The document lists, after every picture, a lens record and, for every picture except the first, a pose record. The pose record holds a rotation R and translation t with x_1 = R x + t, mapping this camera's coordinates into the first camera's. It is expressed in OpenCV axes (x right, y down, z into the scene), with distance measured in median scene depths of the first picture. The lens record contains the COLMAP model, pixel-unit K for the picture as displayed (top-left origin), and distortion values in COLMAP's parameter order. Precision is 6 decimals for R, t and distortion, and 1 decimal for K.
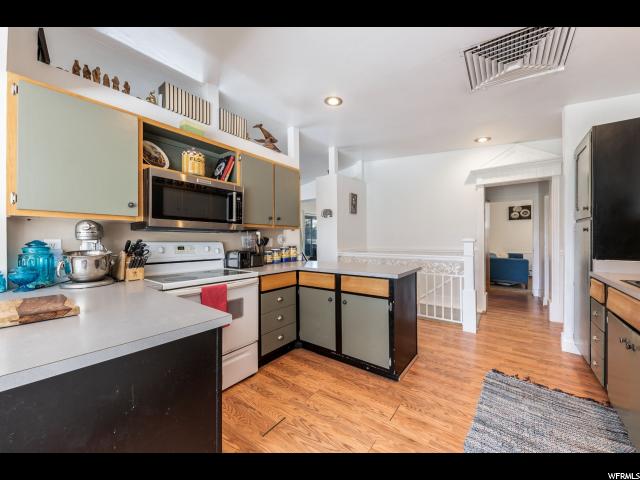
lens RADIAL K [[251.5, 0, 317.0], [0, 251.5, 237.2], [0, 0, 1]] dist [0.002371, -0.000220]
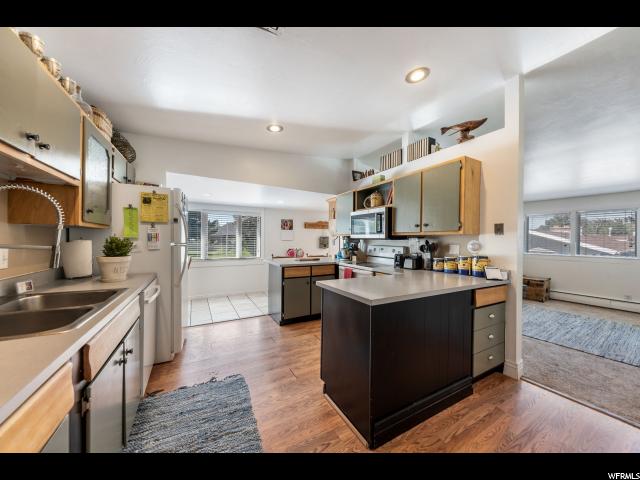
lens RADIAL K [[221.2, 0, 317.1], [0, 221.2, 241.6], [0, 0, 1]] dist [0.000449, -0.000272]
pose [[-0.415758, 0.003608, -0.909468, 1.063657], [0.003760, 0.999990, 0.002248, -0.016503], [0.909468, -0.002485, -0.415767, 1.278035]]
